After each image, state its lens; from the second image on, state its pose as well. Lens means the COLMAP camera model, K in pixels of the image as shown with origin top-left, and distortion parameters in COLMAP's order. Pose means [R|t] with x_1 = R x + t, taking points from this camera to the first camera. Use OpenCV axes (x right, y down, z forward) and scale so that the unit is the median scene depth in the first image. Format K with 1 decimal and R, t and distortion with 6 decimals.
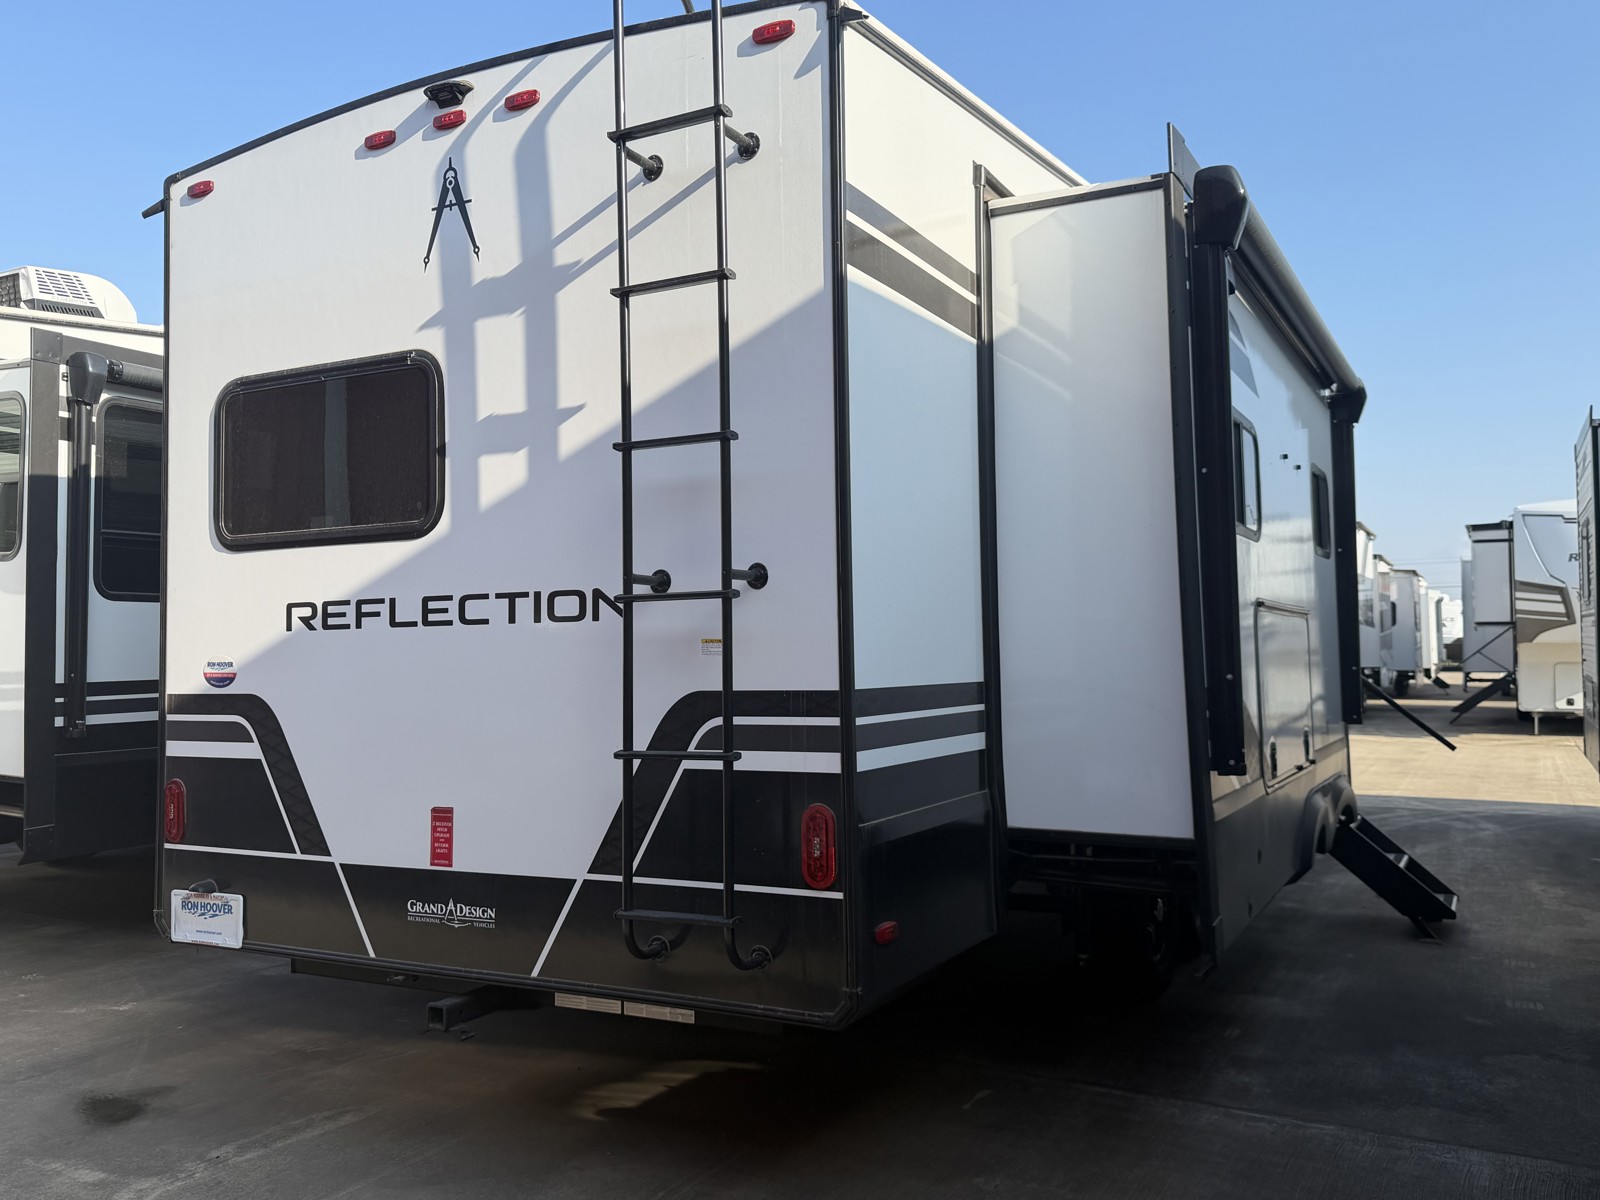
lens RADIAL K [[1295.4, 0, 804.2], [0, 1295.4, 584.9], [0, 0, 1]] dist [0.099654, -0.092523]
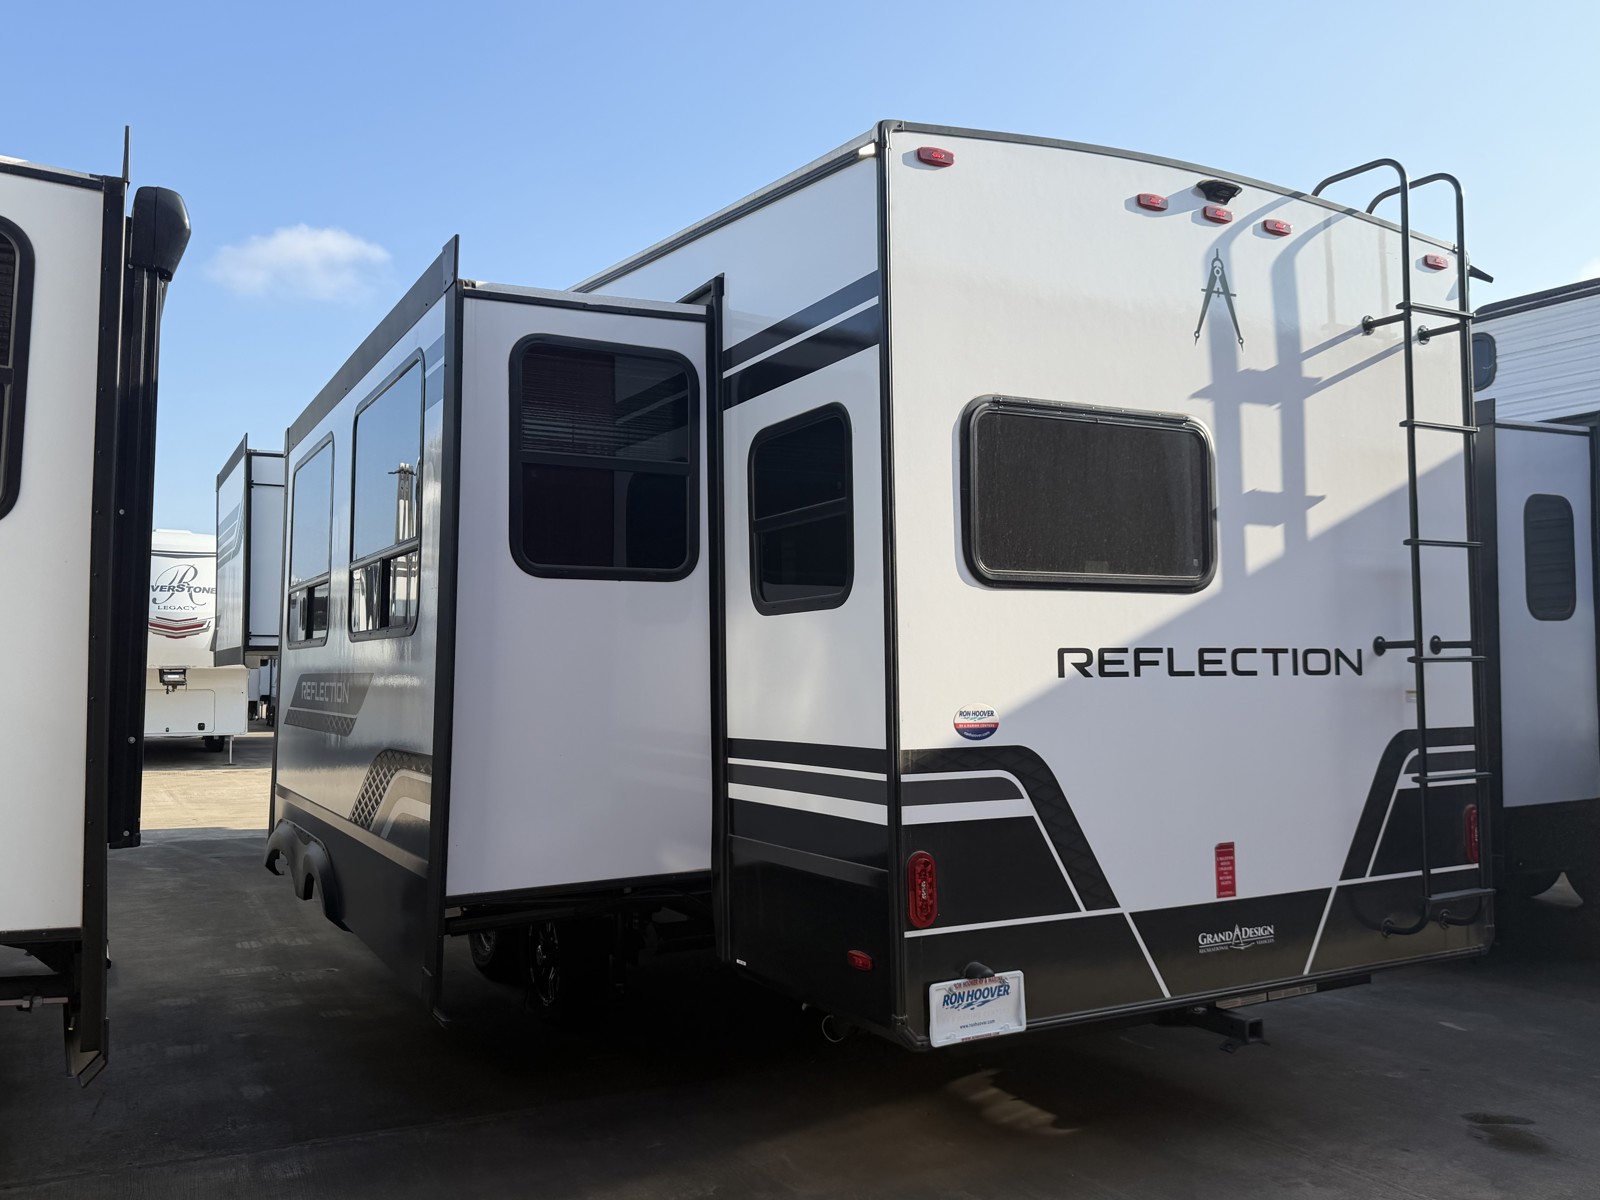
lens RADIAL K [[1295.4, 0, 788.3], [0, 1295.4, 596.3], [0, 0, 1]] dist [0.099654, -0.092523]
pose [[0.537928, 0.056394, 0.841102, -1.386252], [-0.048137, 0.998187, -0.036140, 0.021841], [-0.841615, -0.021048, 0.539668, 0.712331]]
